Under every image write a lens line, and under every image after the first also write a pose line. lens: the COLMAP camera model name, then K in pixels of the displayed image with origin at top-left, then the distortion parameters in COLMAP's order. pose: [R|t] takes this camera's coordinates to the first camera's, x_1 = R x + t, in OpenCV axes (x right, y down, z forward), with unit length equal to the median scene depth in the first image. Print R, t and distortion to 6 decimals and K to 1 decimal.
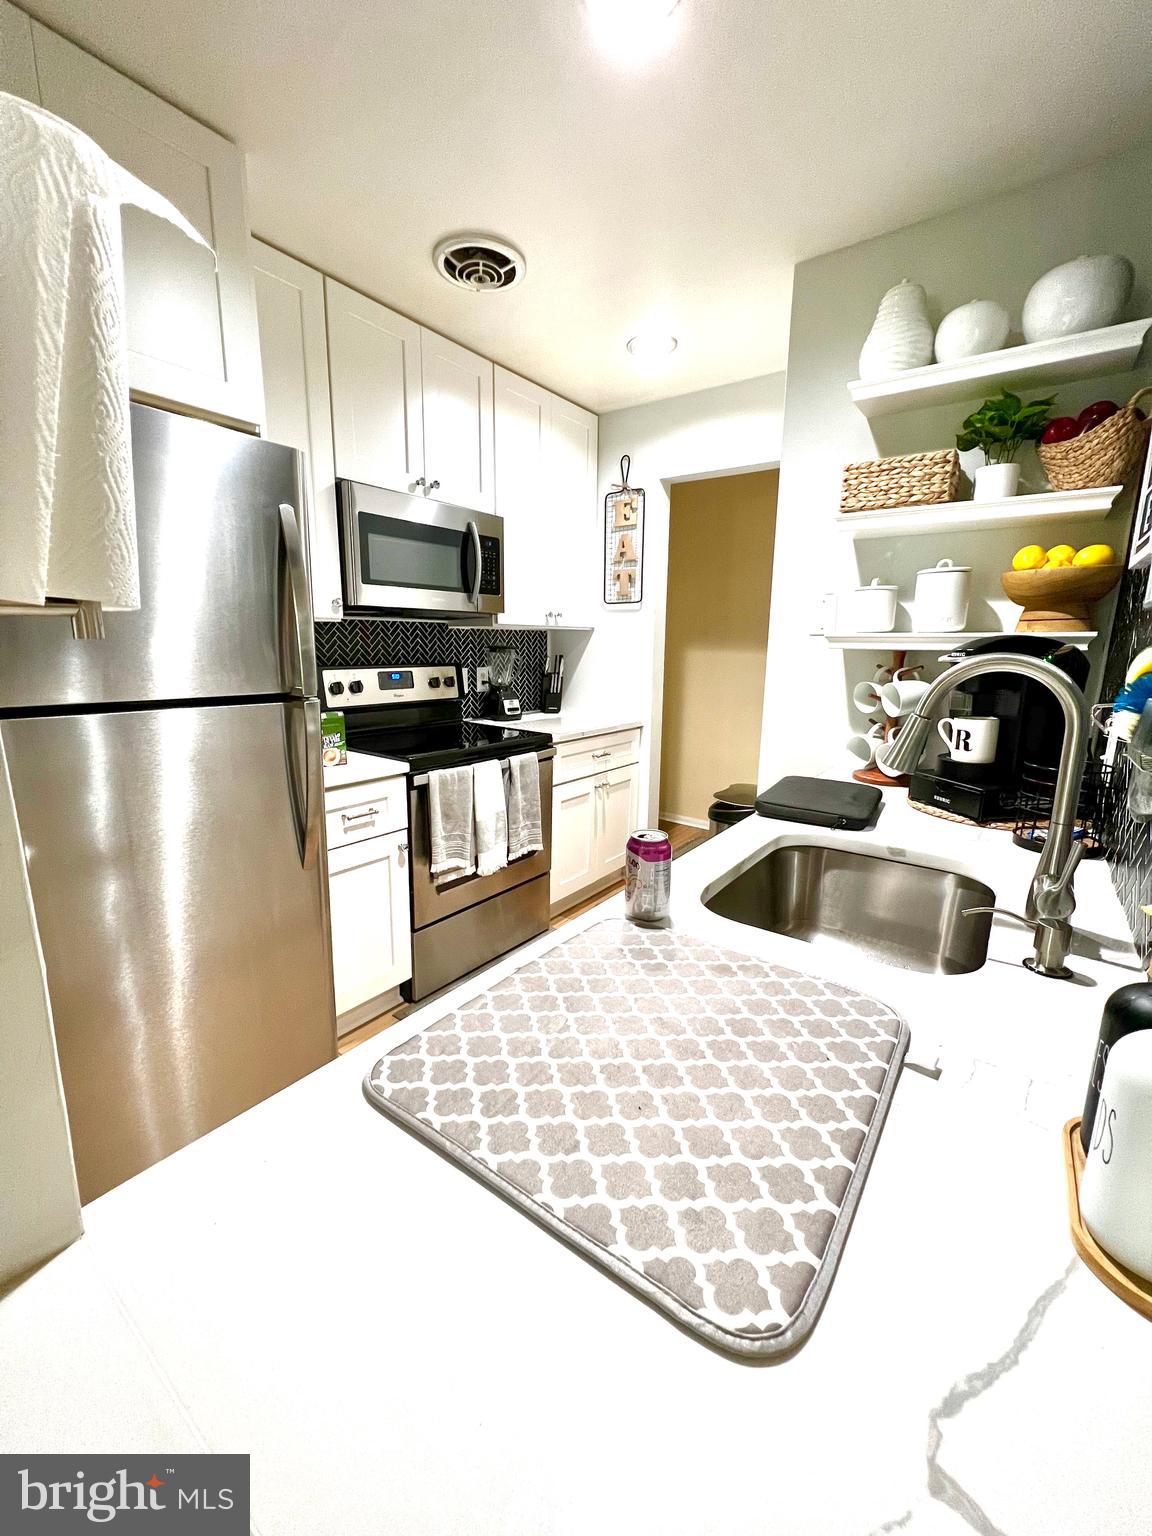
lens RADIAL K [[616.4, 0, 566.1], [0, 616.4, 763.6], [0, 0, 1]] dist [-0.002410, 0.000626]
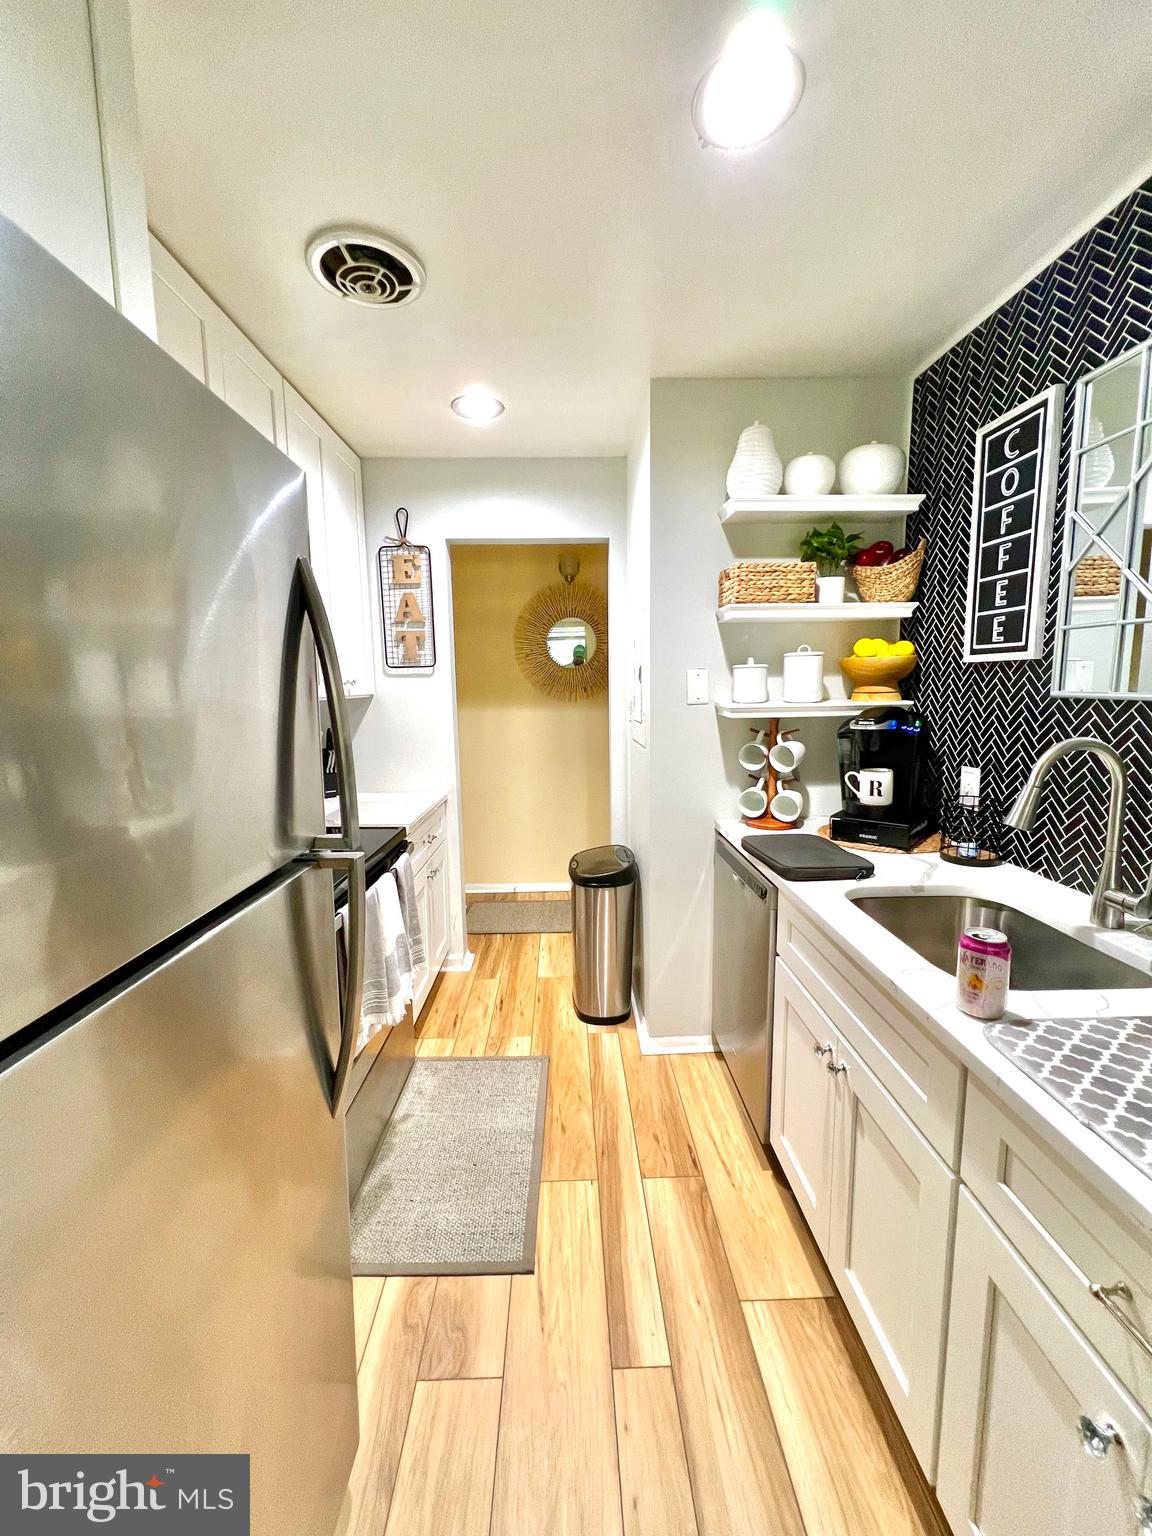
lens RADIAL K [[616.4, 0, 569.6], [0, 616.4, 767.5], [0, 0, 1]] dist [-0.002410, 0.000626]
pose [[0.795785, -0.103871, 0.596604, -0.489017], [0.140905, 0.989900, -0.015602, -0.118153], [-0.588958, 0.096481, 0.802384, 0.264494]]
